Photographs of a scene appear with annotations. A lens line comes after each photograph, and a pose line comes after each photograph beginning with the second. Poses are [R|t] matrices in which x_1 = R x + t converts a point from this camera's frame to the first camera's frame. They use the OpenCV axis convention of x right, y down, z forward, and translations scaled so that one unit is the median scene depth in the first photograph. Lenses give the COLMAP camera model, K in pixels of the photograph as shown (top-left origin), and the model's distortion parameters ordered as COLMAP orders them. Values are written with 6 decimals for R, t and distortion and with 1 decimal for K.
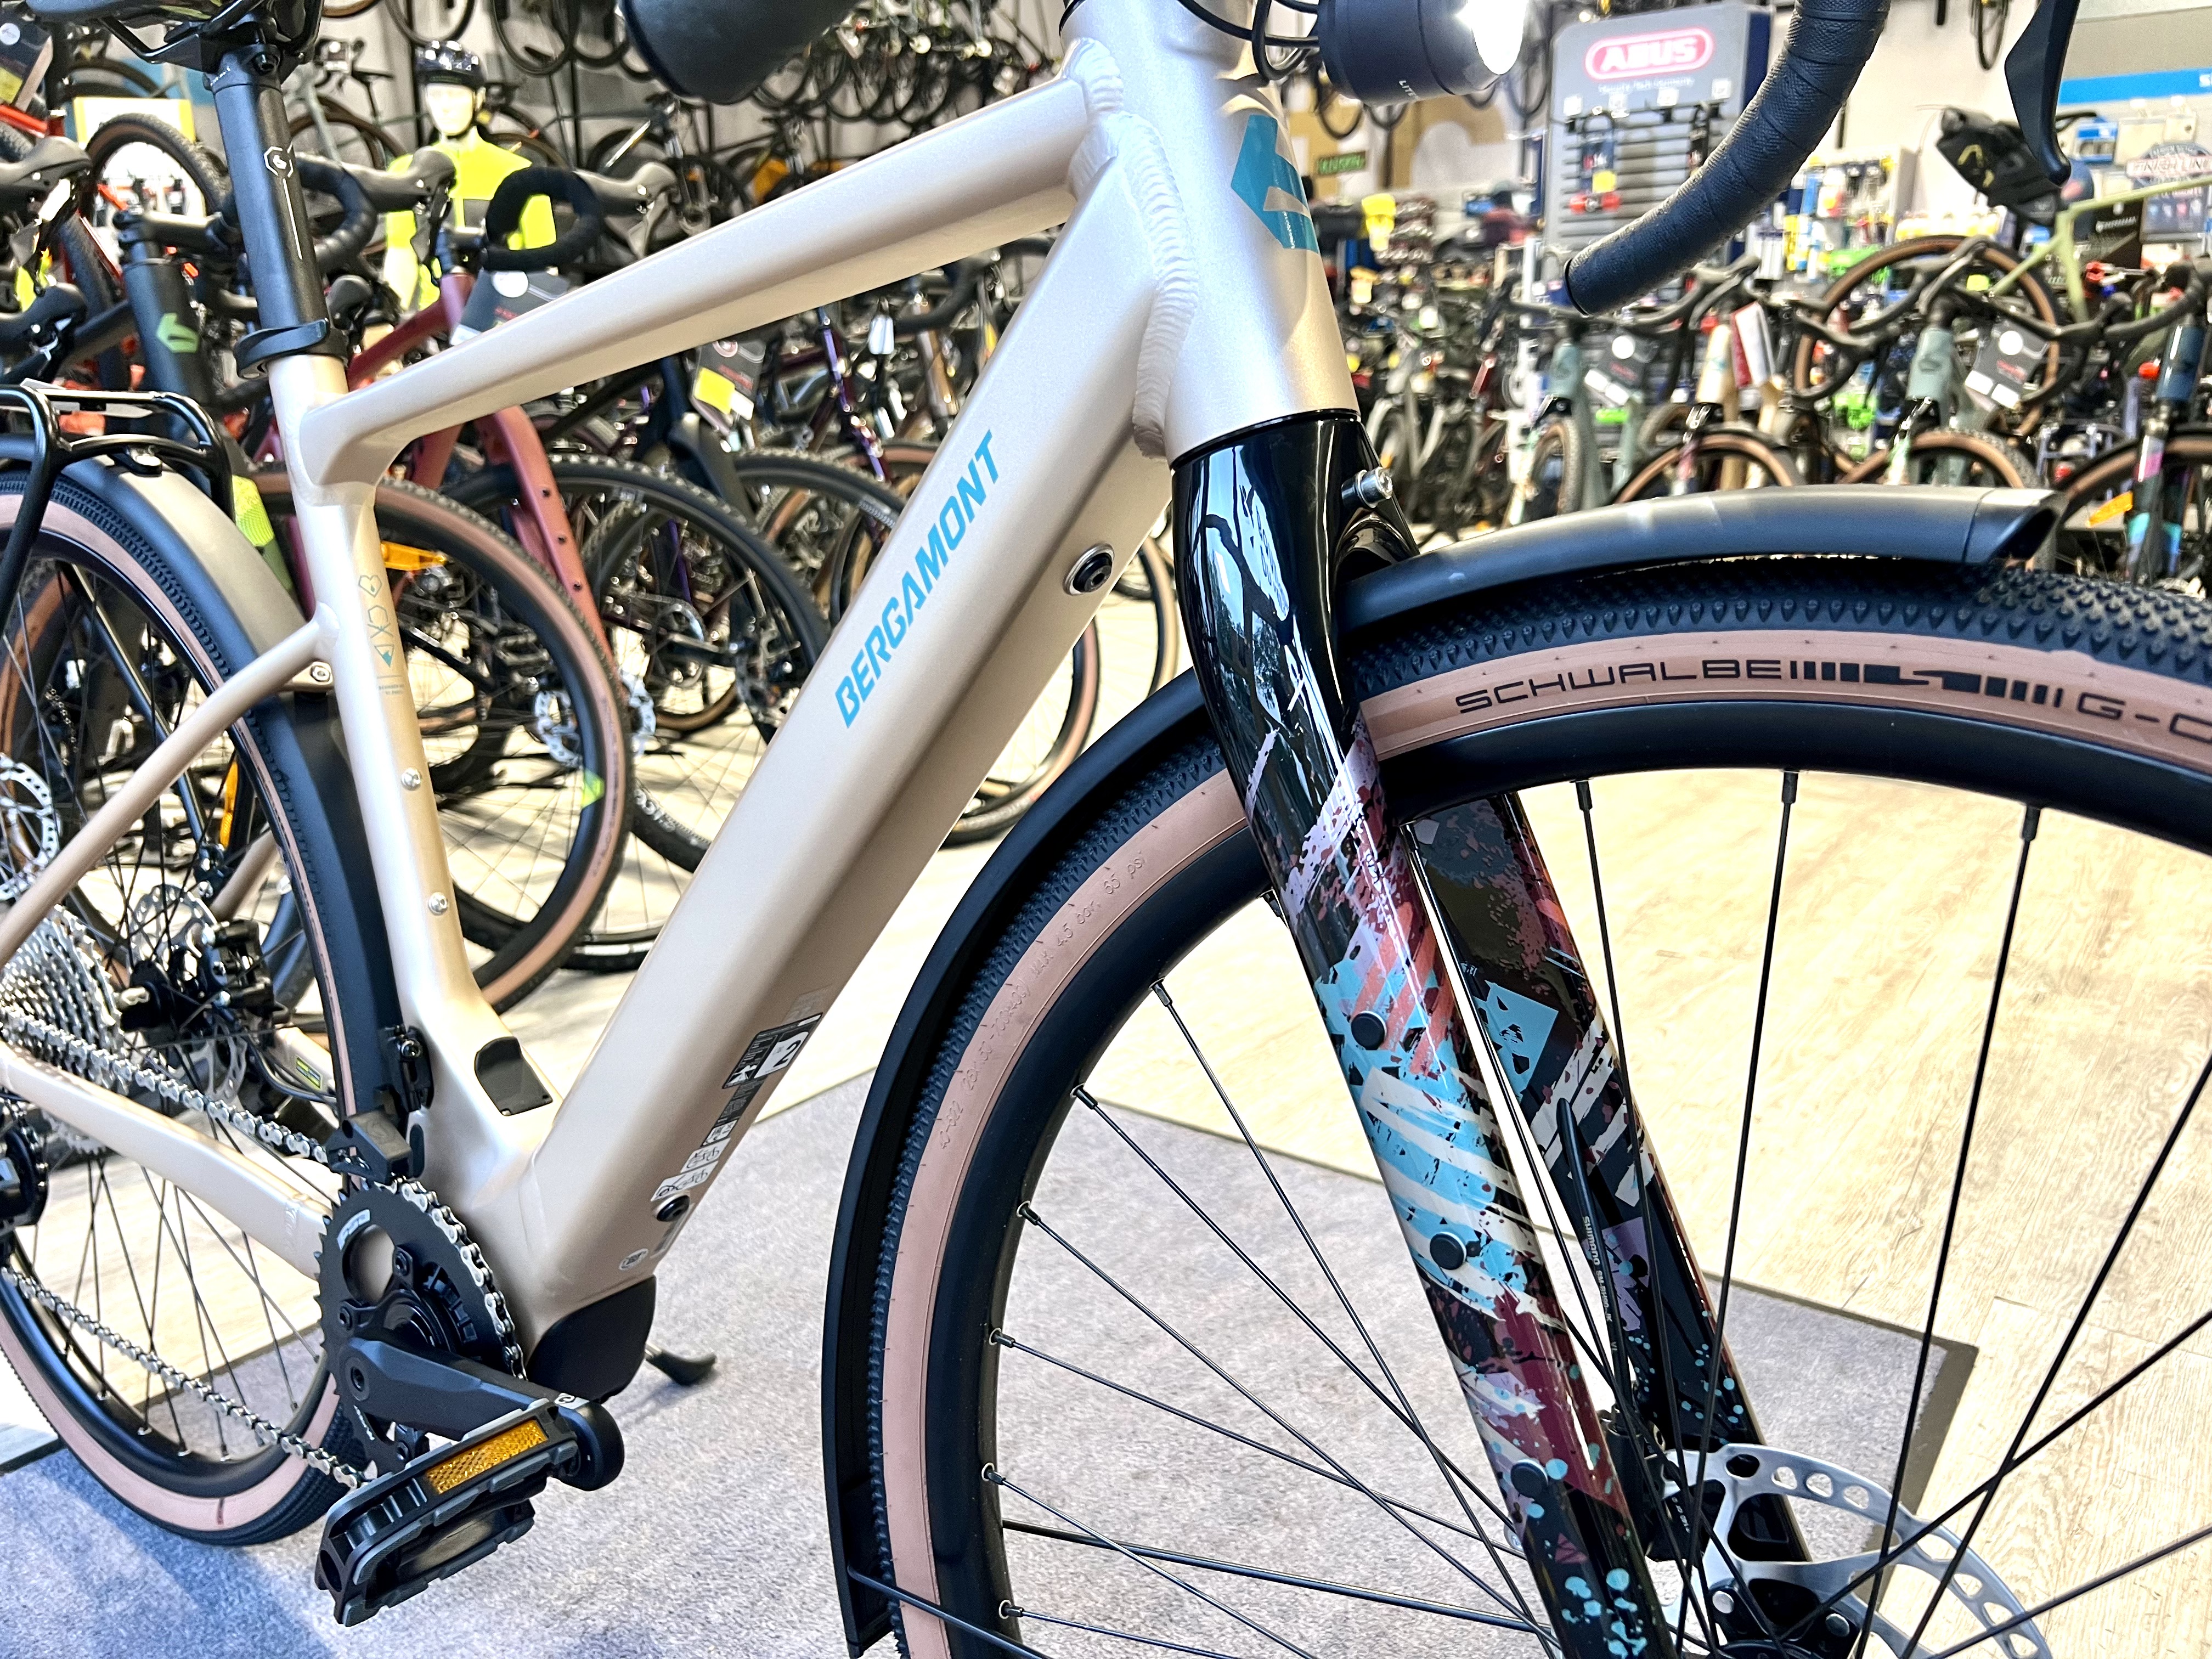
lens RADIAL K [[1717.3, 0, 1106.0], [0, 1717.3, 829.5], [0, 0, 1]] dist [-0.002952, 0.007795]
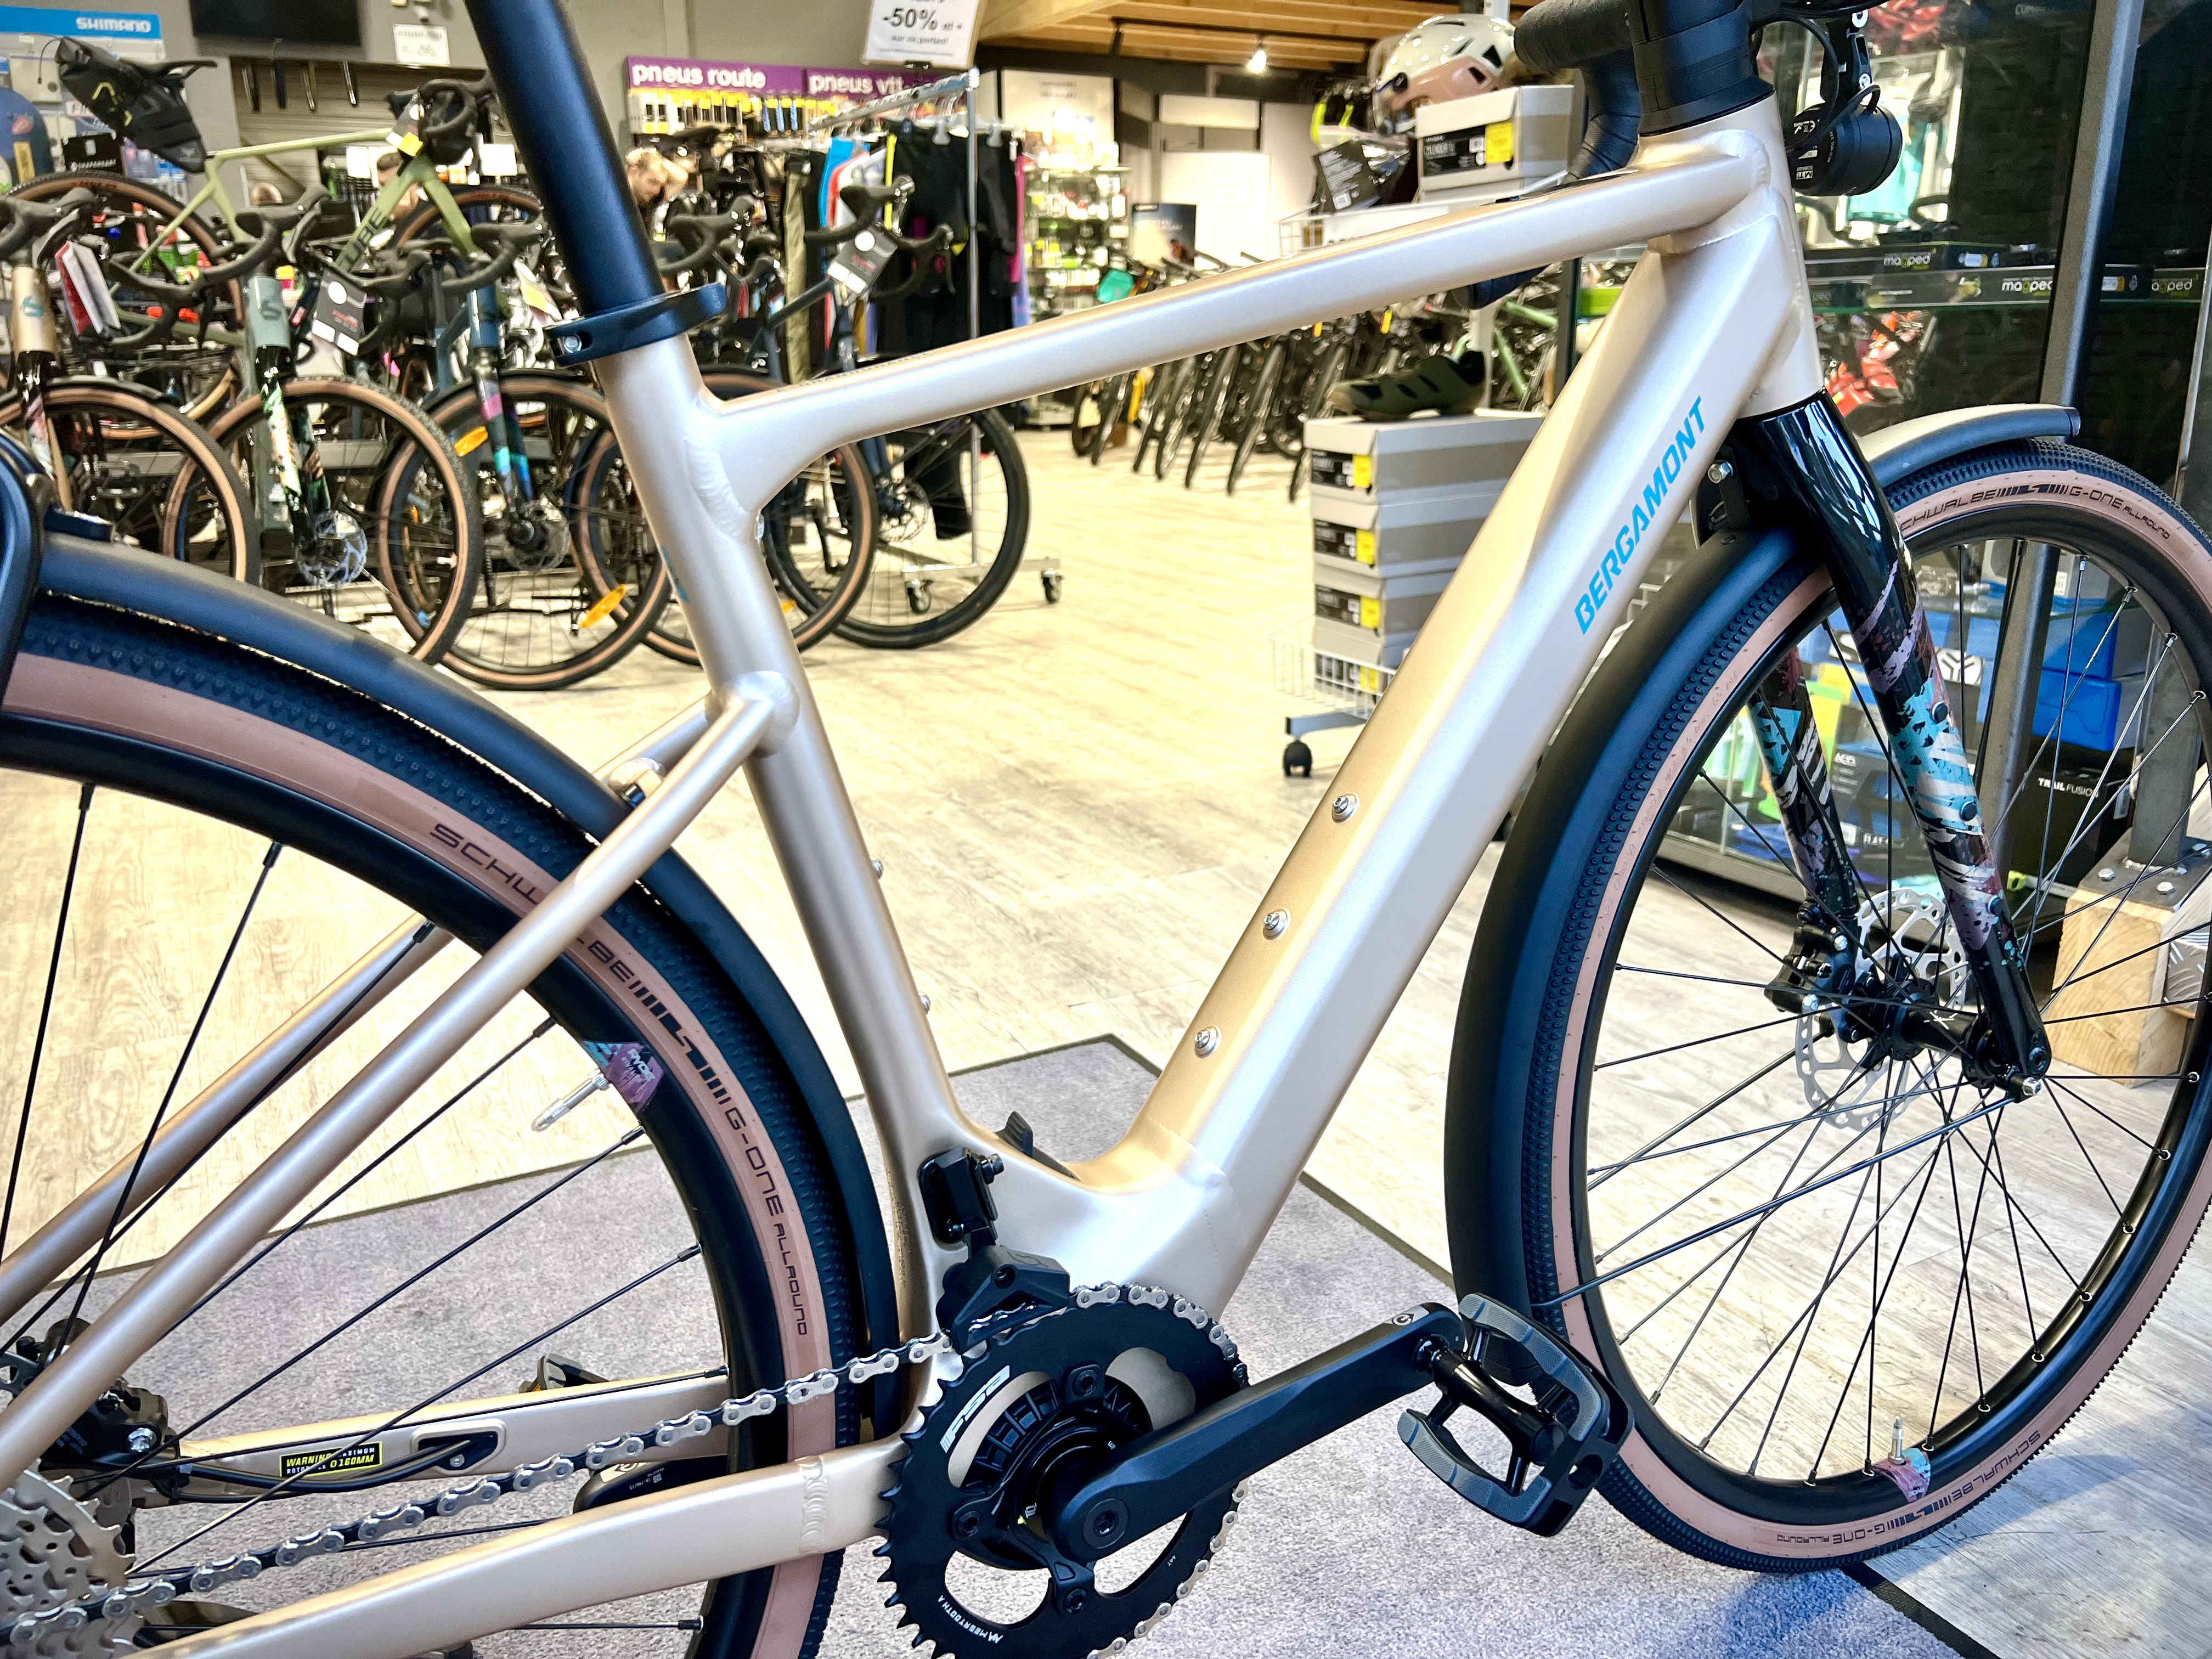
lens RADIAL K [[1717.3, 0, 1106.0], [0, 1717.3, 829.5], [0, 0, 1]] dist [-0.002952, 0.007795]
pose [[0.417721, -0.254118, 0.872315, -1.501103], [0.225132, 0.959099, 0.171592, -0.227014], [-0.880241, 0.124708, 0.457846, 0.773803]]
